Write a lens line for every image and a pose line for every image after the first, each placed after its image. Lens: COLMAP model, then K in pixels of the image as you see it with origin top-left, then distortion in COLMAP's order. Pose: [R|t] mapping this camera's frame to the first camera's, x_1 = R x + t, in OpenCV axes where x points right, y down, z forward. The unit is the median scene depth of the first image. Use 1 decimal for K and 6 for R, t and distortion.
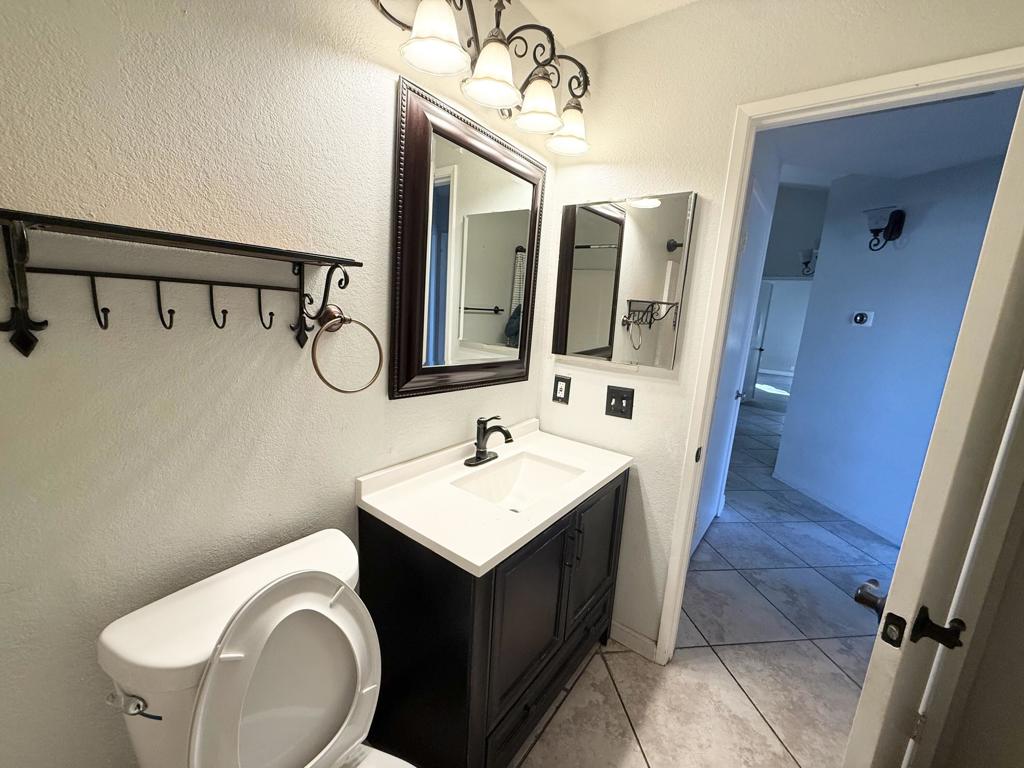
lens RADIAL K [[405.6, 0, 511.4], [0, 405.6, 384.7], [0, 0, 1]] dist [-0.001764, 0.000015]
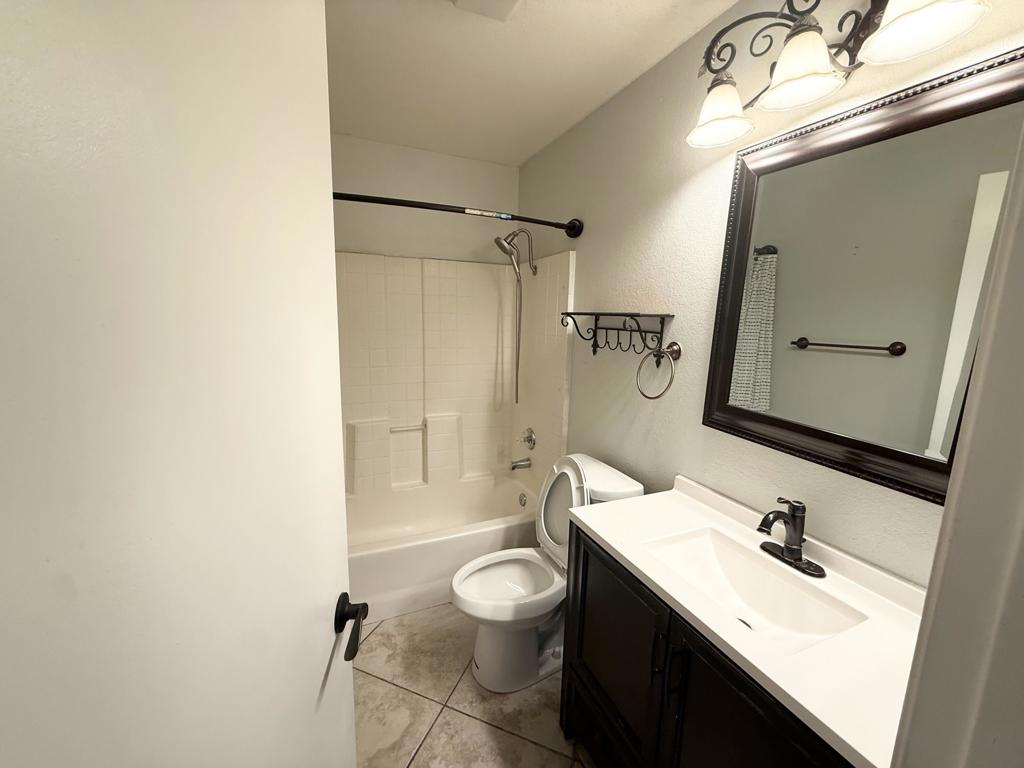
lens RADIAL K [[405.6, 0, 511.0], [0, 405.6, 381.4], [0, 0, 1]] dist [-0.001764, 0.000015]
pose [[-0.493314, 0.070709, -0.866972, 1.227006], [-0.214999, 0.955855, 0.200294, -0.245419], [0.842862, 0.285206, -0.456335, 1.298273]]
